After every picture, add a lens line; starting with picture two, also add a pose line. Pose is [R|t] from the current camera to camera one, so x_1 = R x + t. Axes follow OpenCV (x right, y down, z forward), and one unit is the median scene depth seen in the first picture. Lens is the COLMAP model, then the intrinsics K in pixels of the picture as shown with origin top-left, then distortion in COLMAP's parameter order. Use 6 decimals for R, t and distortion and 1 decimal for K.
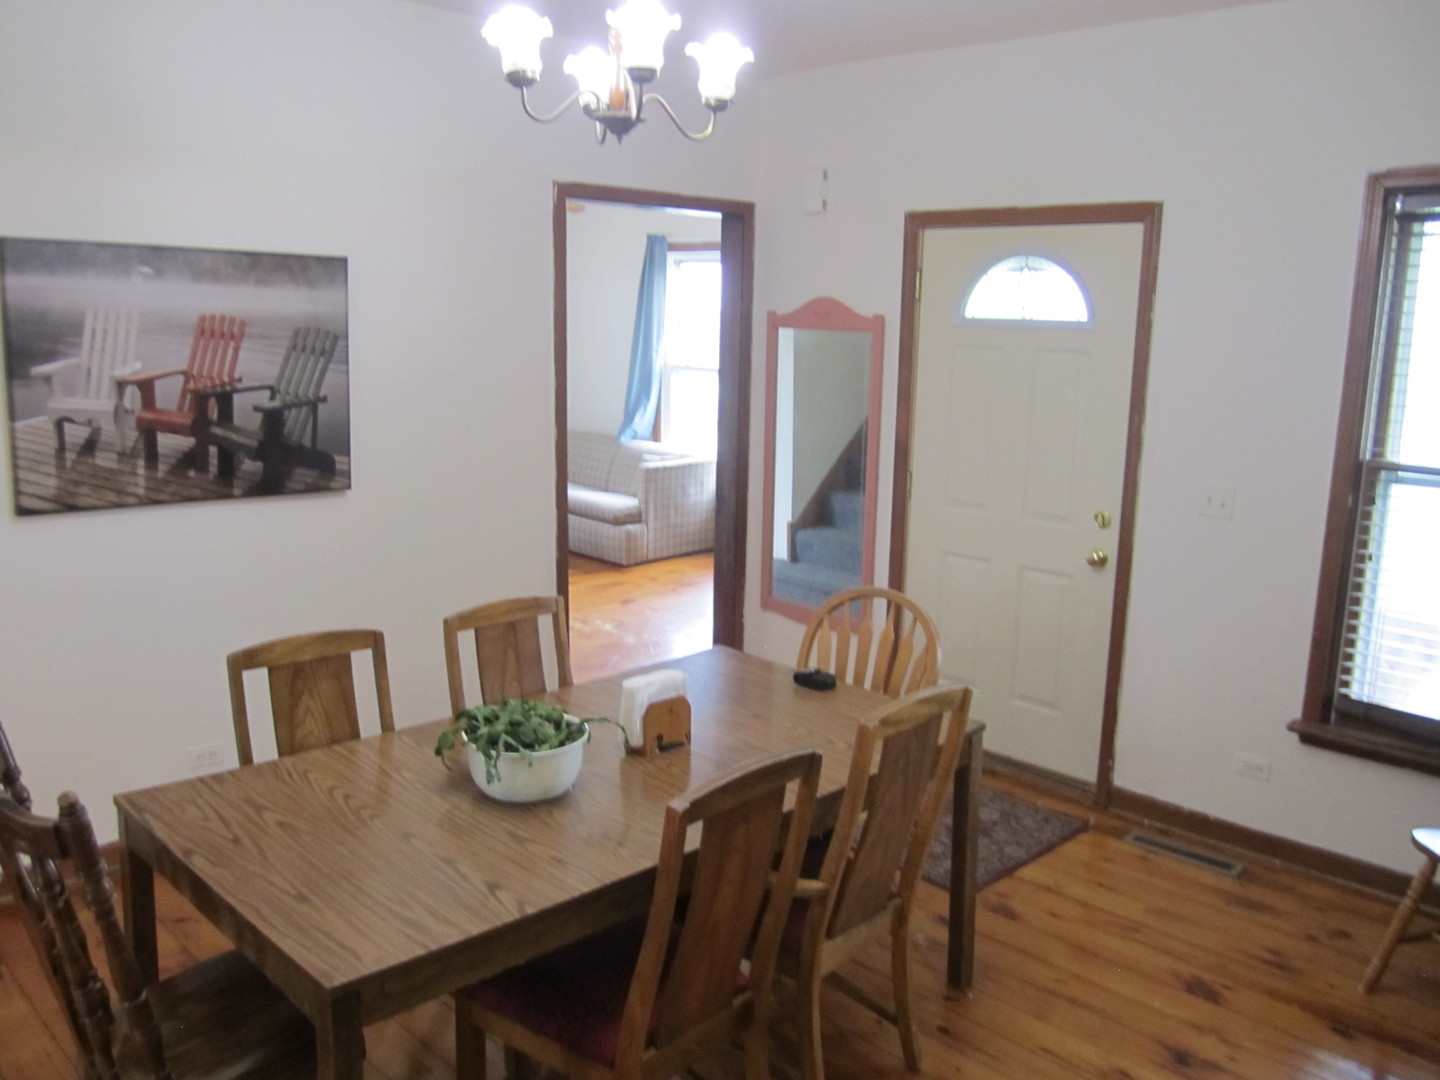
lens RADIAL K [[1195.9, 0, 720.3], [0, 1195.9, 540.4], [0, 0, 1]] dist [-0.050579, -0.001084]
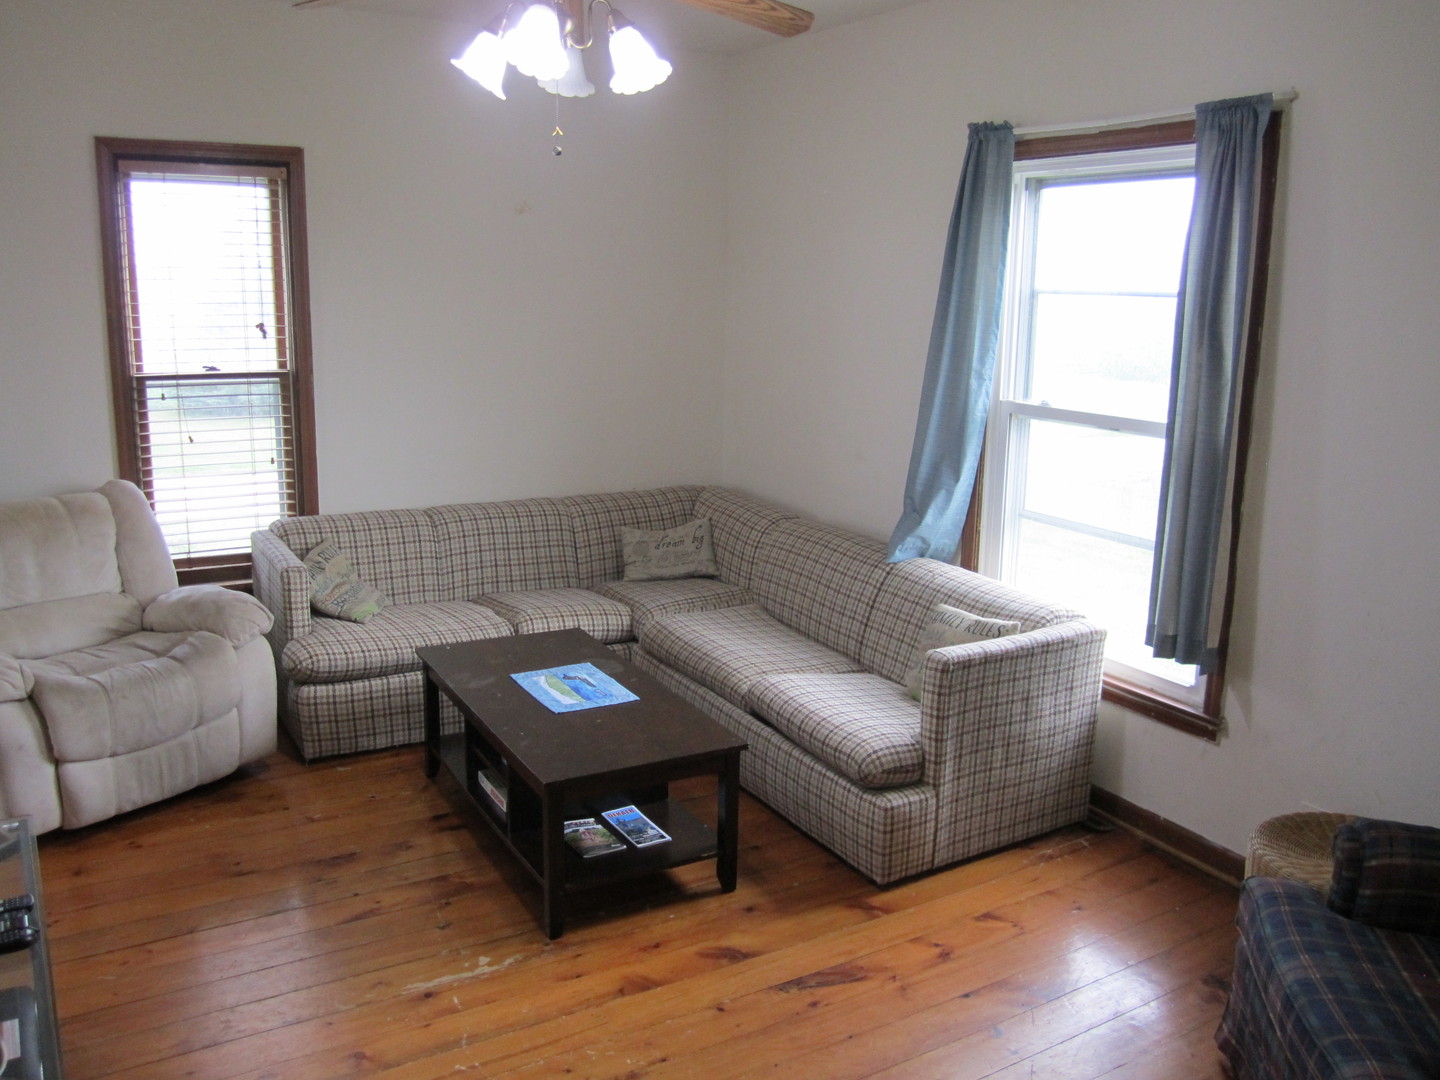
lens RADIAL K [[1195.9, 0, 717.0], [0, 1195.9, 537.4], [0, 0, 1]] dist [-0.050579, -0.001084]
pose [[0.966854, 0.052329, -0.249912, -0.034318], [-0.049405, 0.998617, 0.017963, -0.103511], [0.250506, -0.005021, 0.968102, 0.548226]]
